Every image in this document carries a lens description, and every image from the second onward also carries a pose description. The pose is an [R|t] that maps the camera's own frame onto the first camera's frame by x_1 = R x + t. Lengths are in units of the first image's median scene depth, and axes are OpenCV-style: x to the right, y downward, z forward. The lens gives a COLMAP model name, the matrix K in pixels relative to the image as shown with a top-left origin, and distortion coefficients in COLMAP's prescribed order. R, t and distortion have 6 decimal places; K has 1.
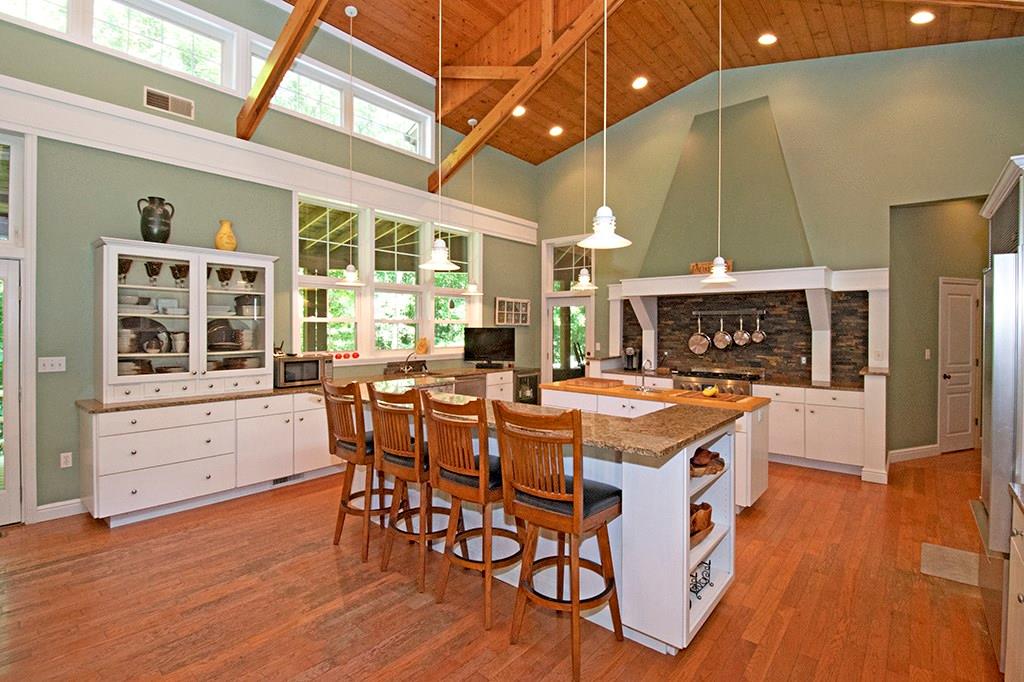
lens RADIAL K [[479.6, 0, 517.3], [0, 479.6, 333.1], [0, 0, 1]] dist [0.006442, 0.000364]
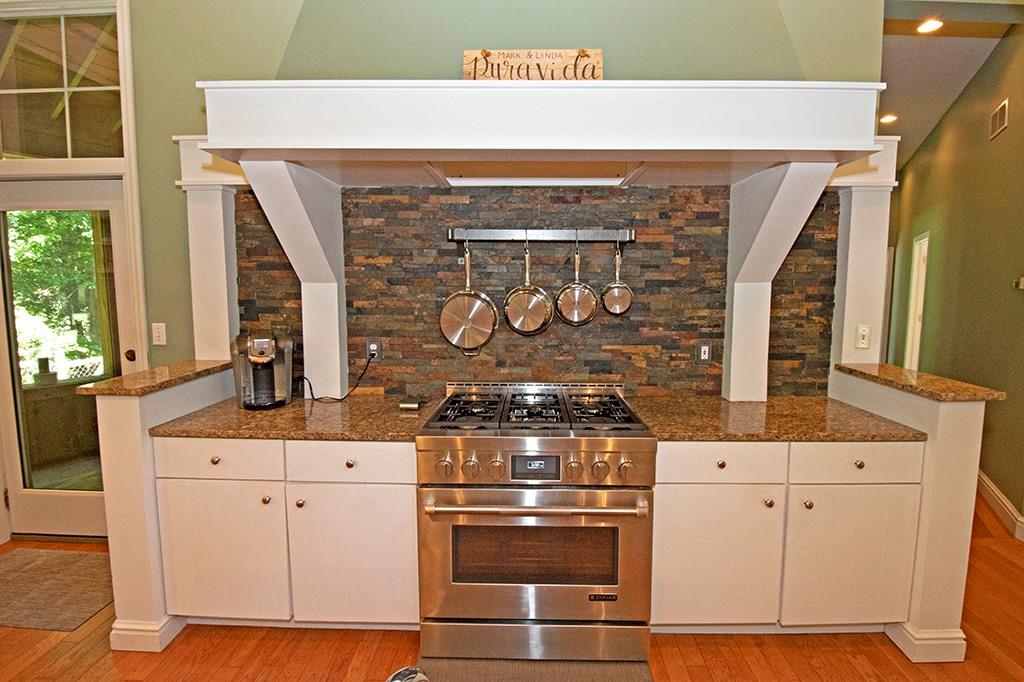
lens RADIAL K [[479.6, 0, 517.4], [0, 479.6, 336.3], [0, 0, 1]] dist [0.006442, 0.000364]
pose [[0.775657, -0.061876, 0.628115, 0.182490], [0.006781, 0.995942, 0.089736, 0.002378], [-0.631119, -0.065345, 0.772929, 0.709951]]
